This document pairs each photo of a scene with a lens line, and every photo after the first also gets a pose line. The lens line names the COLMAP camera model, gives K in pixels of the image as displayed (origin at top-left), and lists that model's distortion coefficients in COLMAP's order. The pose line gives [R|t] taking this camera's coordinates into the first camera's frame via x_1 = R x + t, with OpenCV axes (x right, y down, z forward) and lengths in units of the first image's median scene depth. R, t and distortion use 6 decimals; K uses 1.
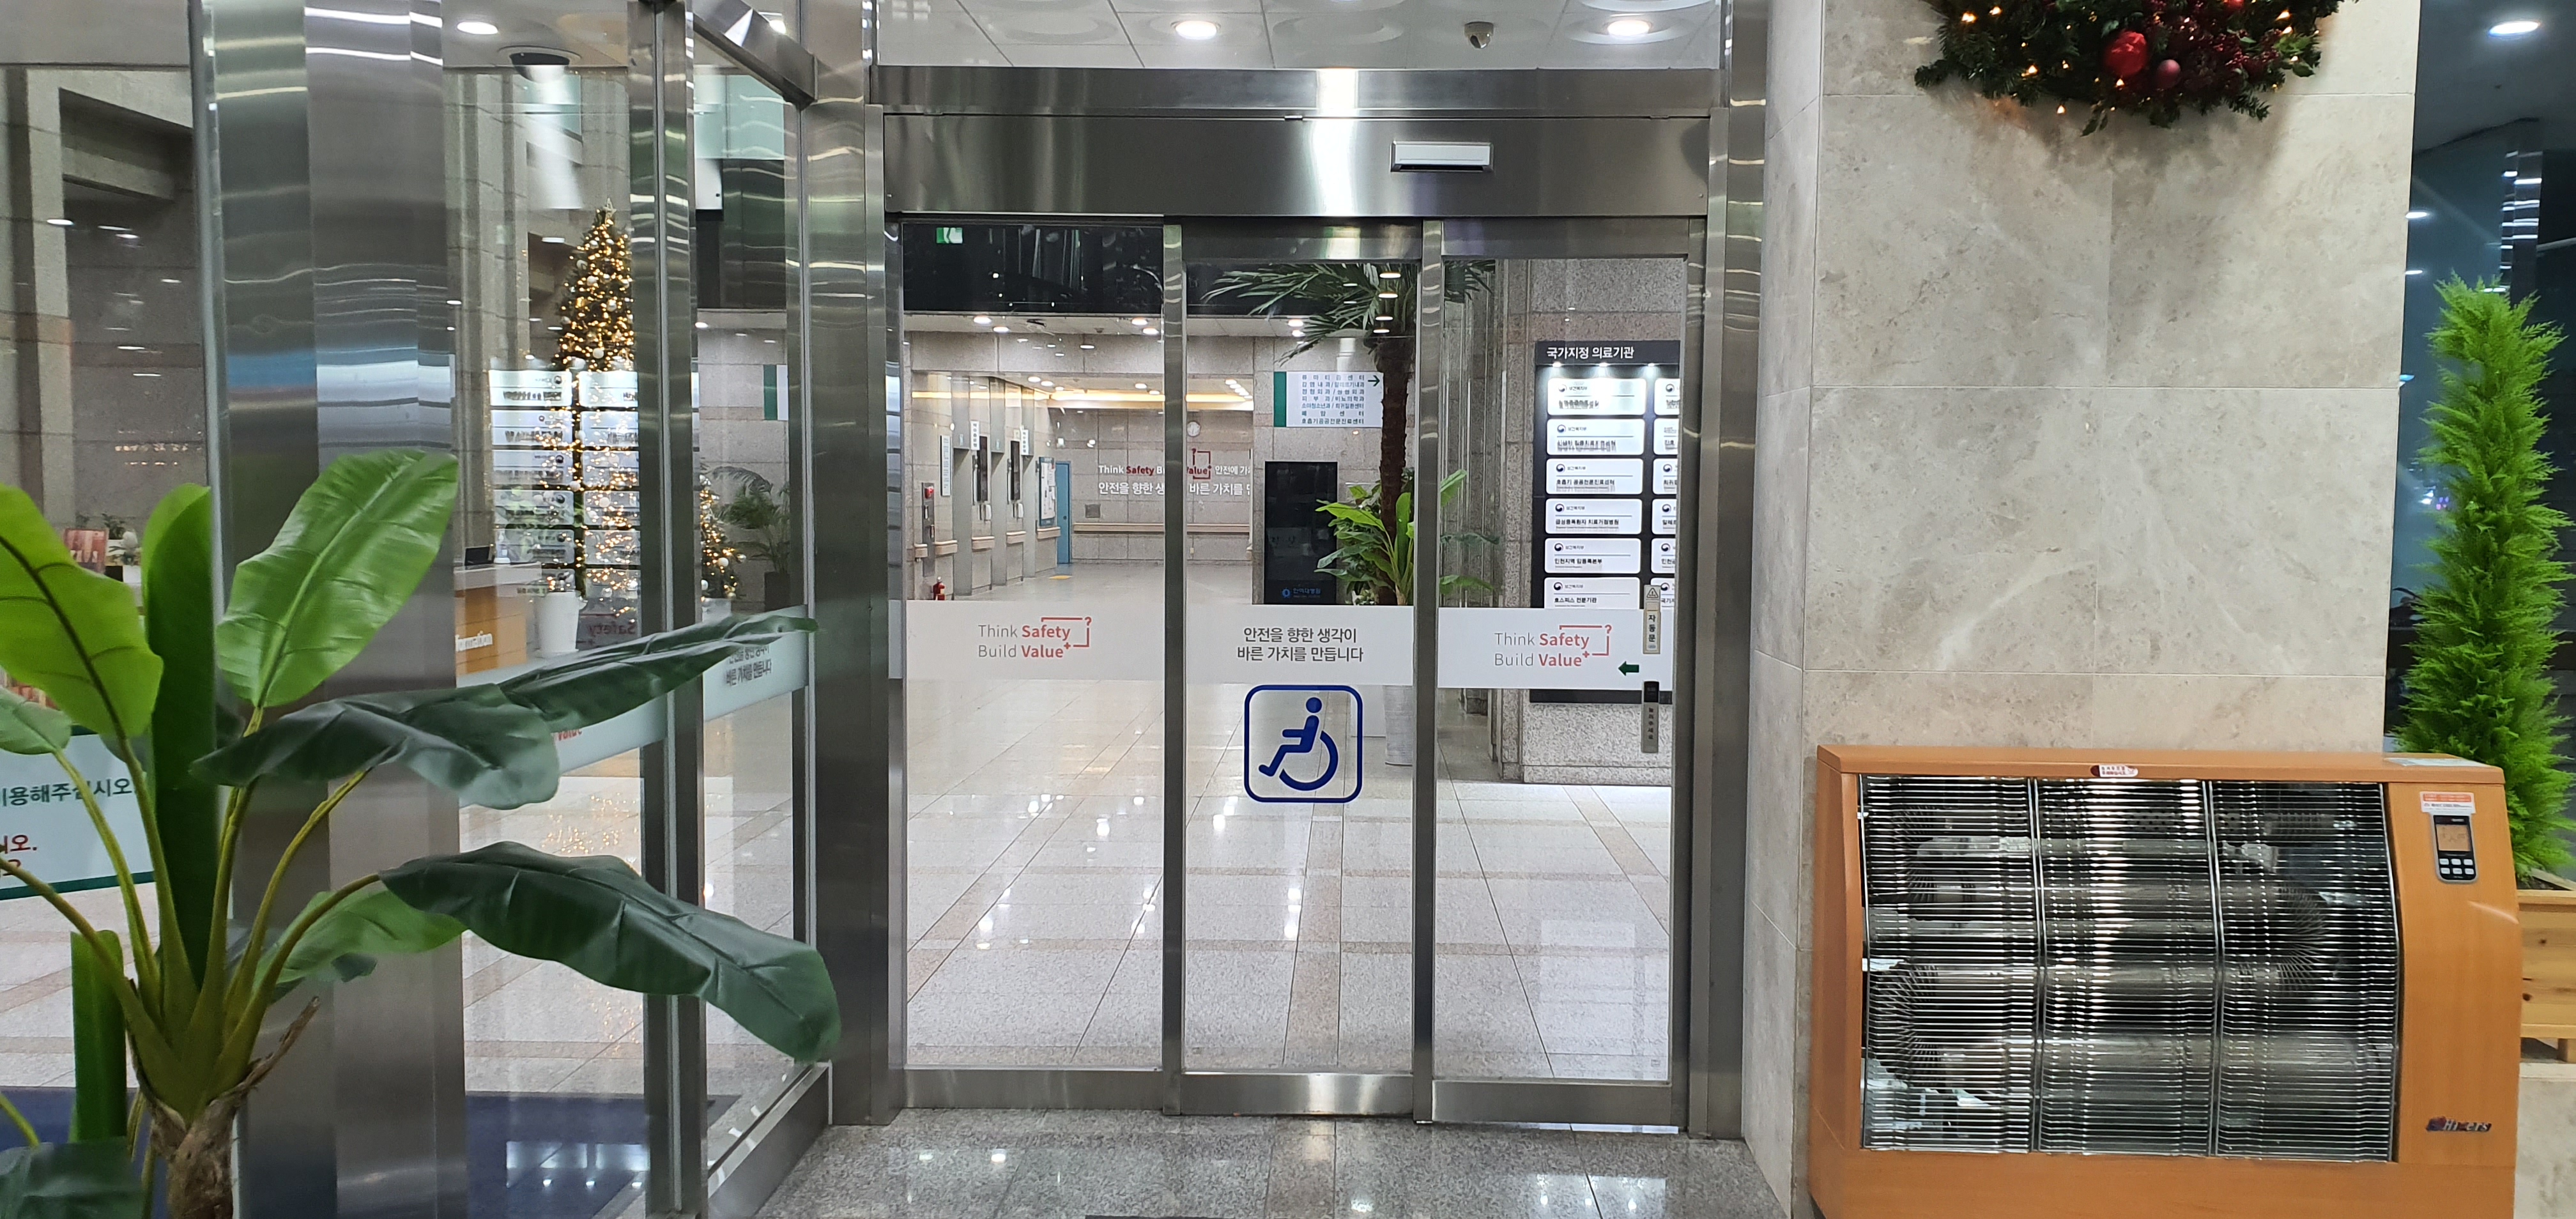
lens RADIAL K [[1830.4, 0, 1287.6], [0, 1830.4, 606.3], [0, 0, 1]] dist [-0.006905, -0.001557]
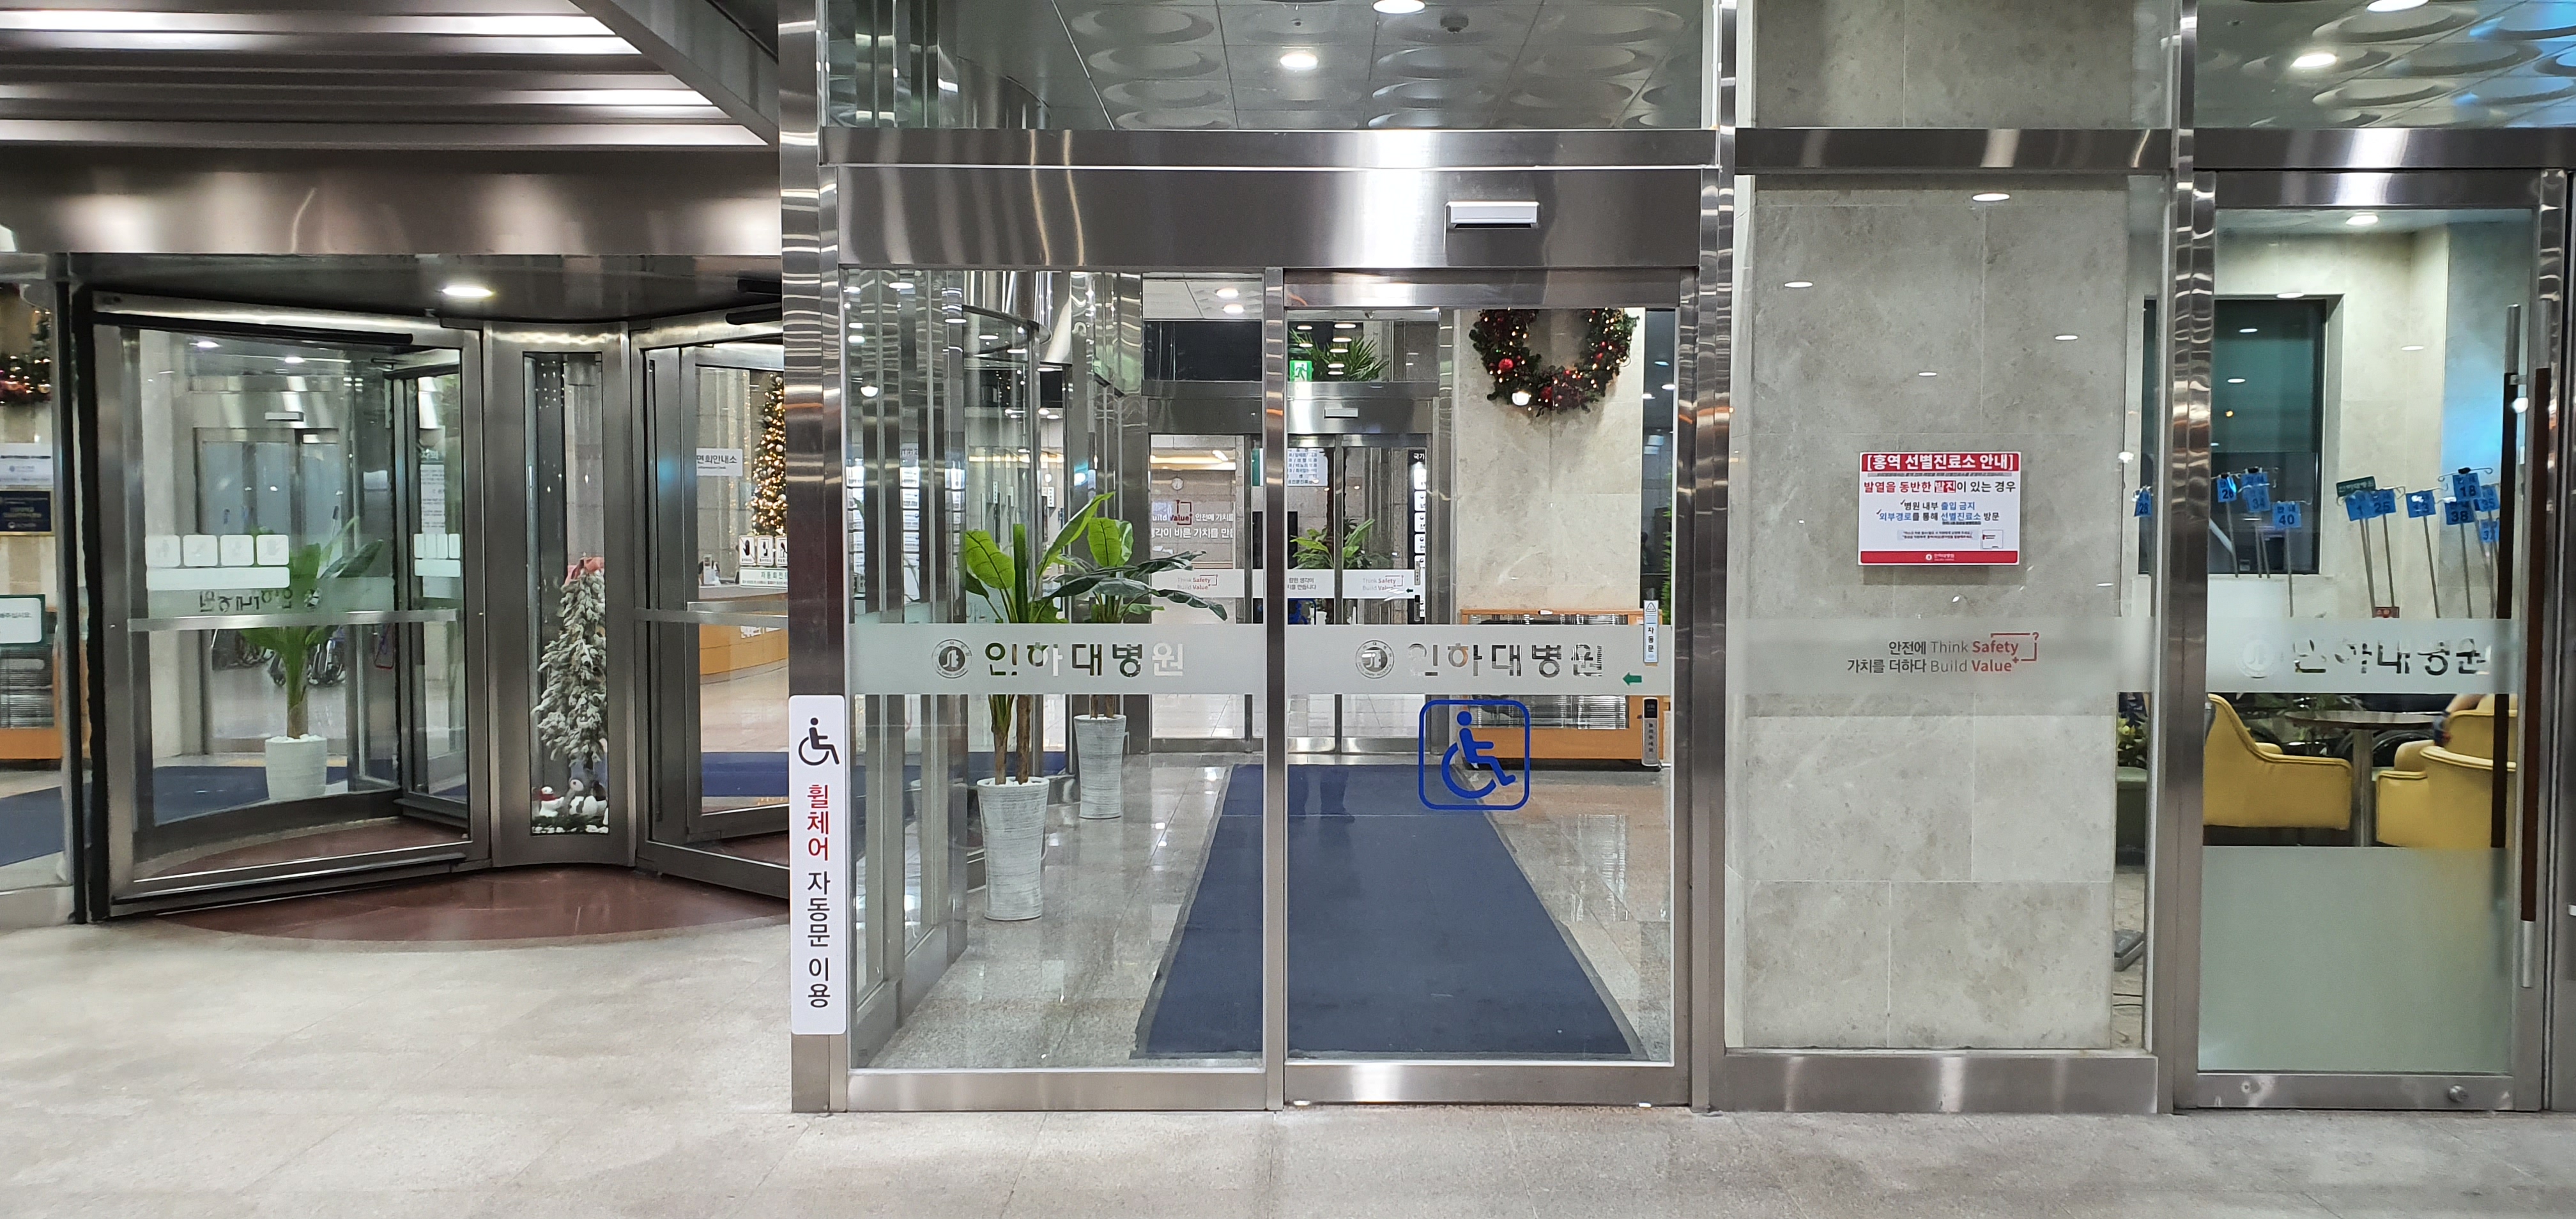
lens RADIAL K [[1830.4, 0, 1289.5], [0, 1830.4, 612.0], [0, 0, 1]] dist [-0.006905, -0.001557]
pose [[0.999668, -0.008864, 0.024191, -0.079076], [0.009377, 0.999732, -0.021156, 0.146291], [-0.023997, 0.021376, 0.999483, -2.139857]]
